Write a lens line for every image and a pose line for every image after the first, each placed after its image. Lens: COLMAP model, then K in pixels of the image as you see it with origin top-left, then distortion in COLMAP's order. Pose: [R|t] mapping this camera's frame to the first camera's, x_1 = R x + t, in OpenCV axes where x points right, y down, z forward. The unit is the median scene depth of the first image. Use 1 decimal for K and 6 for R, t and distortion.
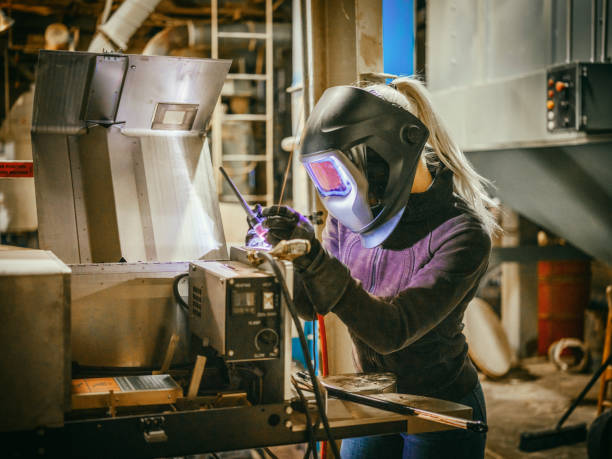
lens RADIAL K [[967.3, 0, 306.0], [0, 967.3, 229.5], [0, 0, 1]] dist [0.006687, -0.037349]
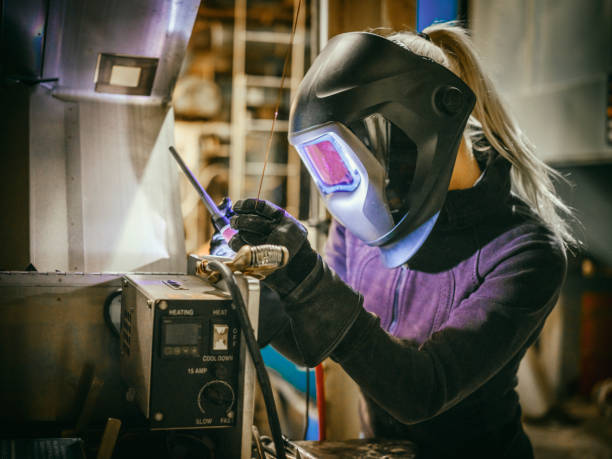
lens RADIAL K [[928.5, 0, 306.0], [0, 928.5, 229.5], [0, 0, 1]] dist [0.000575, 0.036067]
pose [[0.998475, 0.037649, -0.040372, 0.036150], [-0.038668, 0.998945, -0.024761, 0.013048], [0.039397, 0.026285, 0.998878, 0.337966]]
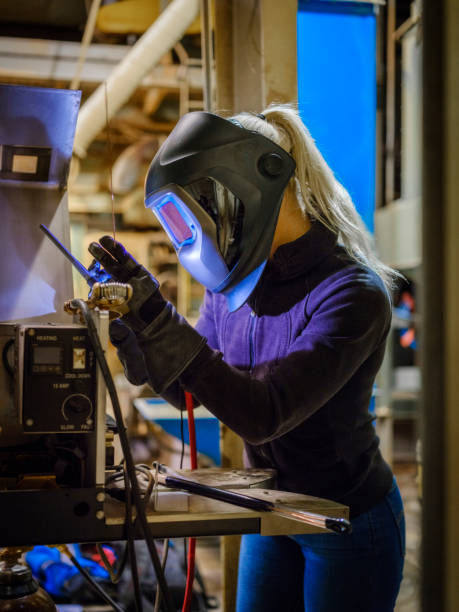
lens RADIAL K [[949.9, 0, 229.5], [0, 949.9, 306.0], [0, 0, 1]] dist [0.013232, 0.025454]
pose [[0.994774, 0.008091, -0.101776, 0.147242], [-0.015386, 0.997351, -0.071097, 0.075146], [0.100931, 0.072291, 0.992264, 0.201485]]
